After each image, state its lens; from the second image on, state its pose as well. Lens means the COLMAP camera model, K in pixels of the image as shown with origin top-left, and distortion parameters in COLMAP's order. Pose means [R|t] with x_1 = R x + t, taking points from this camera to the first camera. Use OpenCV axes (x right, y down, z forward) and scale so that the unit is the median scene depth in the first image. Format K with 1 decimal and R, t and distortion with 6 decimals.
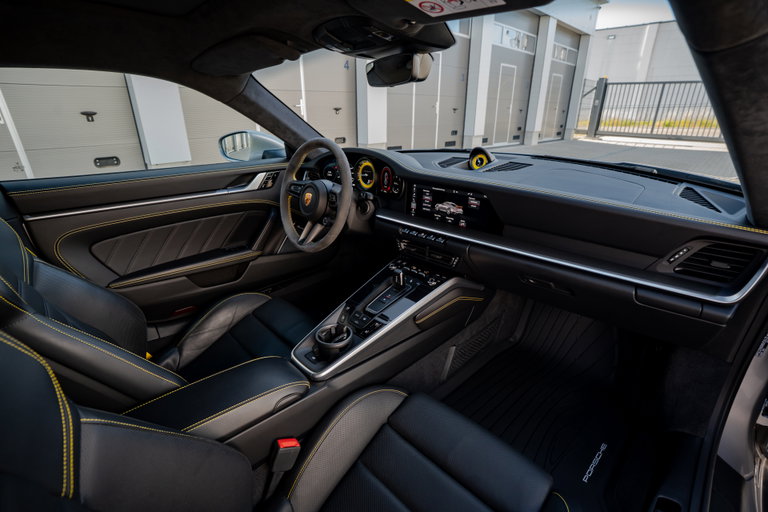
lens RADIAL K [[361.1, 0, 386.9], [0, 361.1, 255.4], [0, 0, 1]] dist [-0.056357, 0.017794]
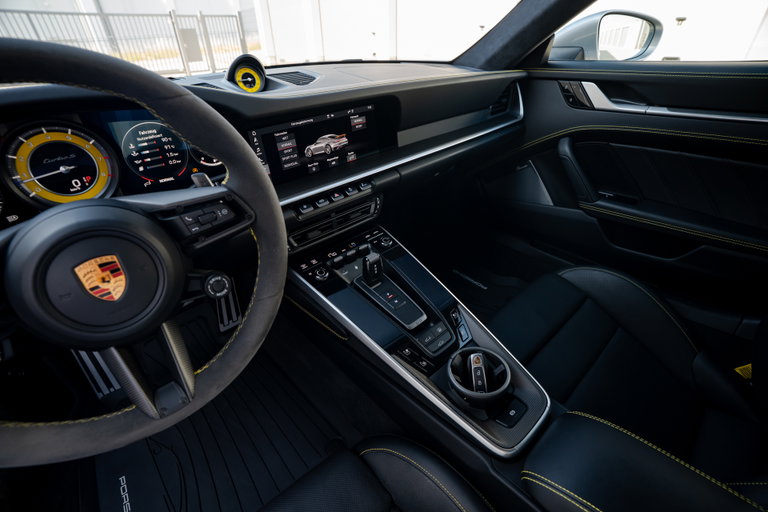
lens RADIAL K [[361.1, 0, 384.1], [0, 361.1, 254.2], [0, 0, 1]] dist [-0.056357, 0.017794]
pose [[0.046414, -0.521488, 0.851995, -0.470206], [0.407184, 0.788716, 0.460574, -0.227075], [-0.912166, 0.325542, 0.248949, 0.789142]]
